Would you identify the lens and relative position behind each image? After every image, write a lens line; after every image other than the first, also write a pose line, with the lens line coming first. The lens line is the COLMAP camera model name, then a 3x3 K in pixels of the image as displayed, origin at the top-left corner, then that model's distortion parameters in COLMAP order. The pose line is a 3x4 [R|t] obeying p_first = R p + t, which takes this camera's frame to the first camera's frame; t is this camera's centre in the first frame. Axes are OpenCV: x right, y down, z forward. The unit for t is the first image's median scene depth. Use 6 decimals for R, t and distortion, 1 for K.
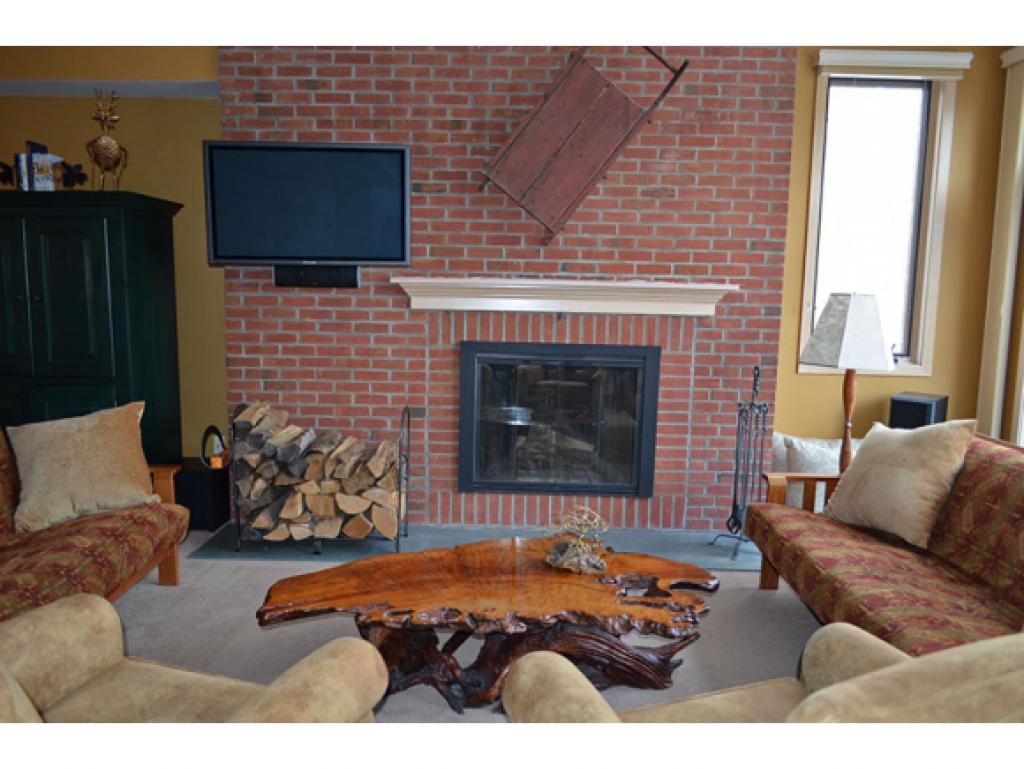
lens RADIAL K [[804.4, 0, 506.7], [0, 804.4, 381.9], [0, 0, 1]] dist [-0.002829, -0.001999]
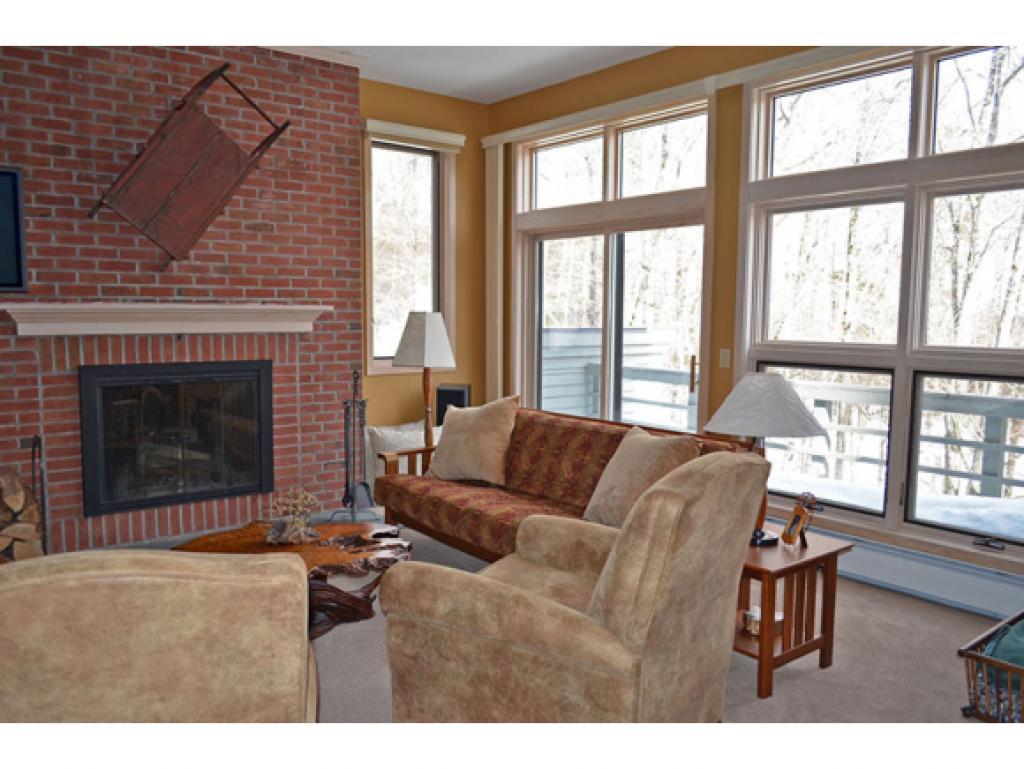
lens RADIAL K [[804.4, 0, 506.7], [0, 804.4, 381.9], [0, 0, 1]] dist [-0.002829, -0.001999]
pose [[0.776810, -0.074081, 0.625362, -0.272569], [0.084411, 0.996344, 0.013174, 0.000846], [-0.624052, 0.042554, 0.780223, -0.111872]]
